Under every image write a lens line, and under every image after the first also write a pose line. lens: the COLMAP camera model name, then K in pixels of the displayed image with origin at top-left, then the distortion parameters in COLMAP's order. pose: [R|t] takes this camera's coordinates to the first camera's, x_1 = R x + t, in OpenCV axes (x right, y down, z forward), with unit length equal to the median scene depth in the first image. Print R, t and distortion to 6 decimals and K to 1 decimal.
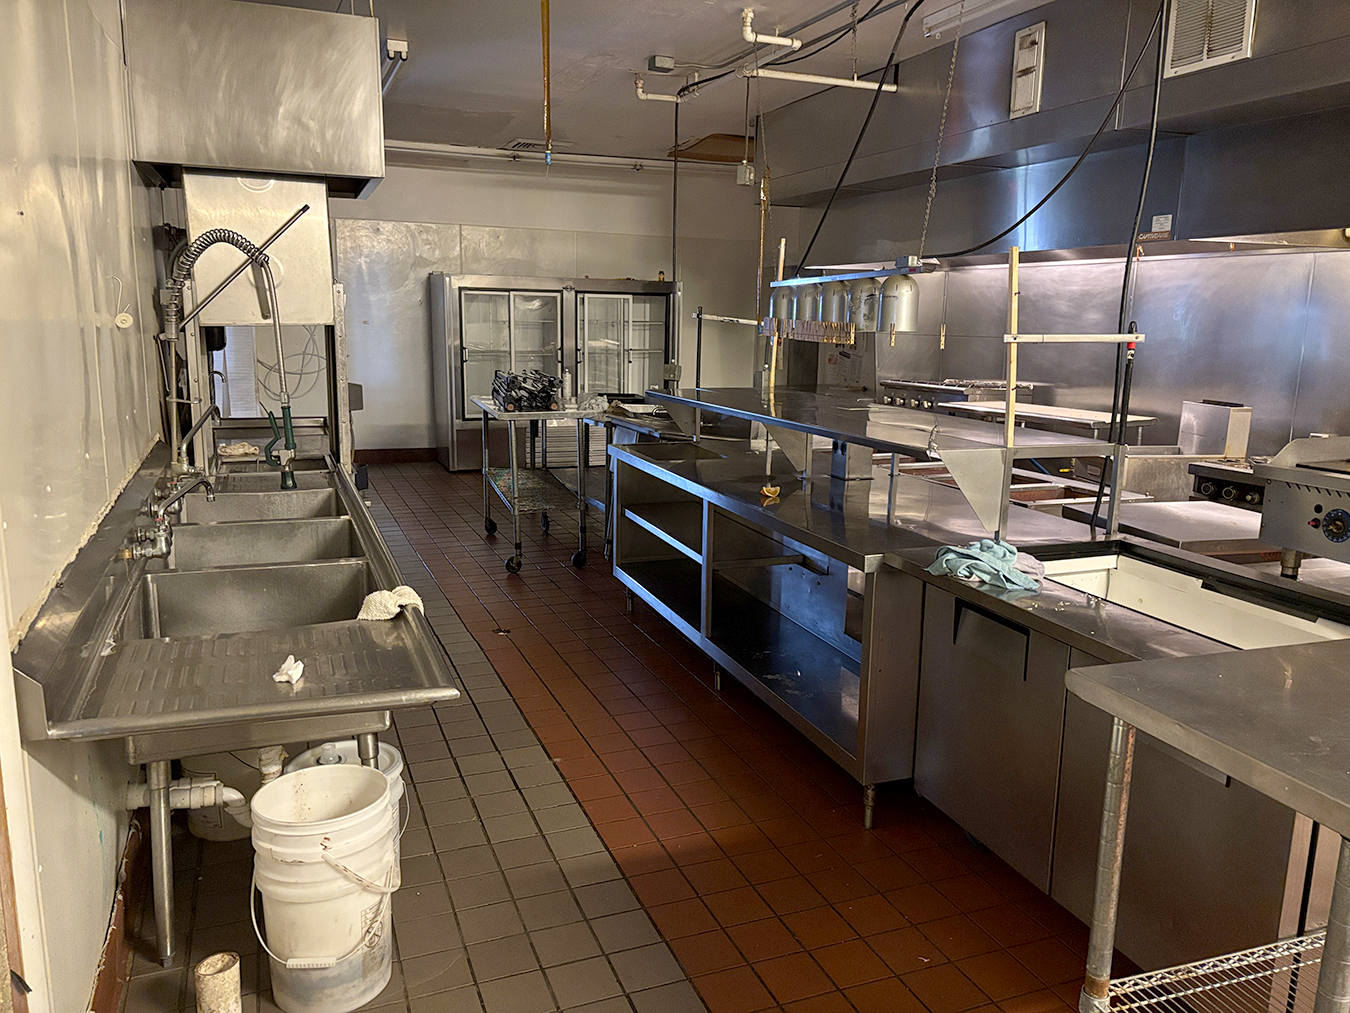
lens RADIAL K [[1022.4, 0, 676.0], [0, 1022.4, 508.2], [0, 0, 1]] dist [0.004358, 0.000364]
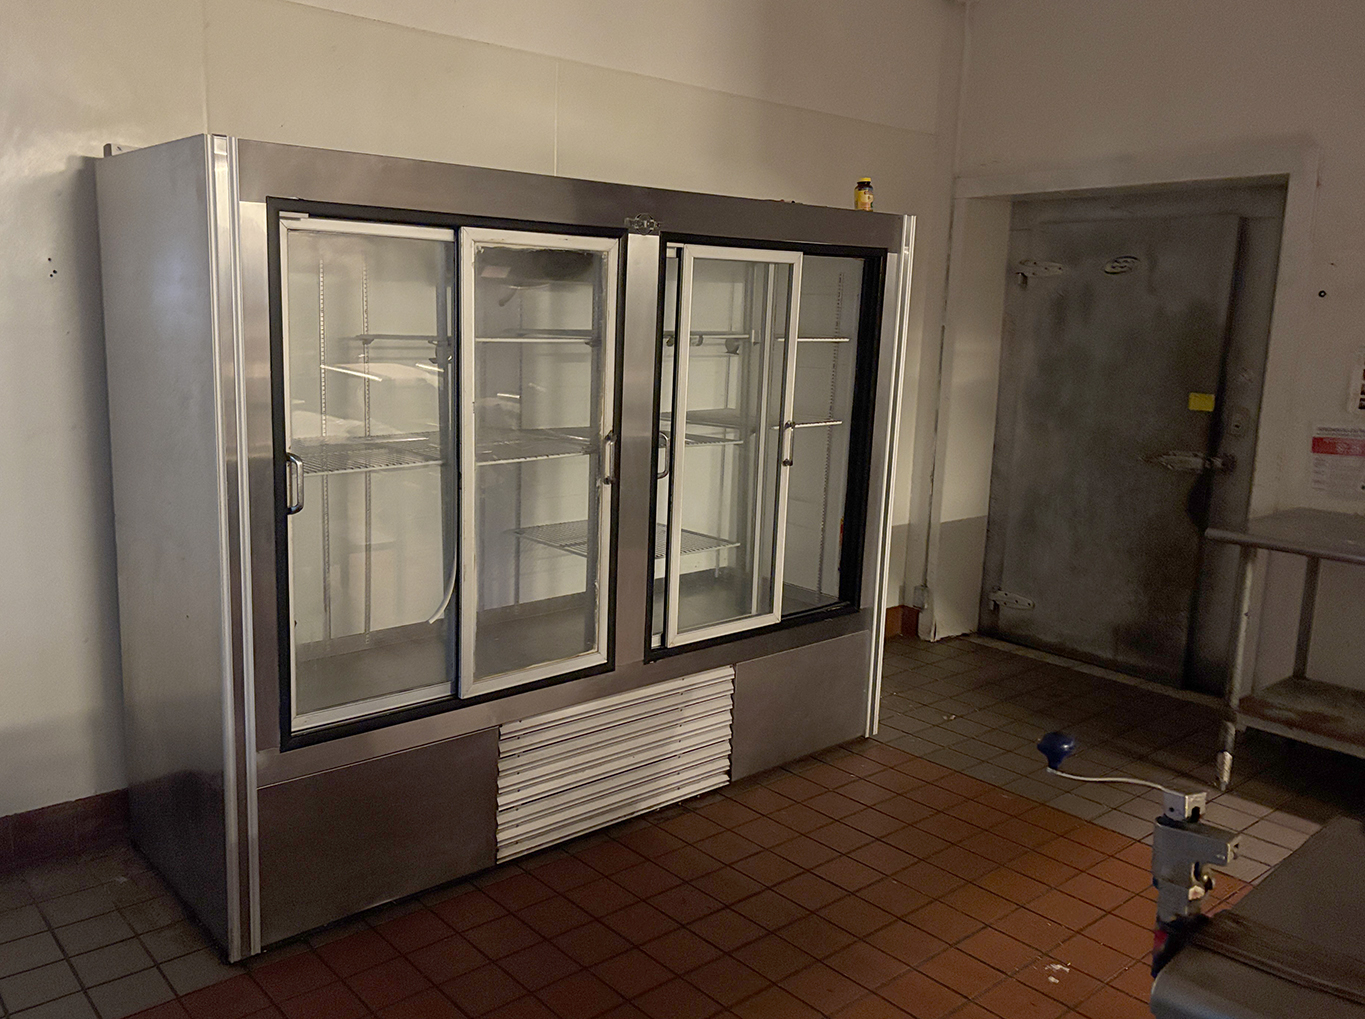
lens RADIAL K [[1133.1, 0, 681.3], [0, 1133.1, 505.8], [0, 0, 1]] dist [-0.000565, -0.000922]
pose [[0.943868, -0.061351, 0.324574, -0.196253], [0.065054, 0.997882, -0.000561, -0.133802], [-0.323852, 0.021644, 0.945860, 0.687848]]
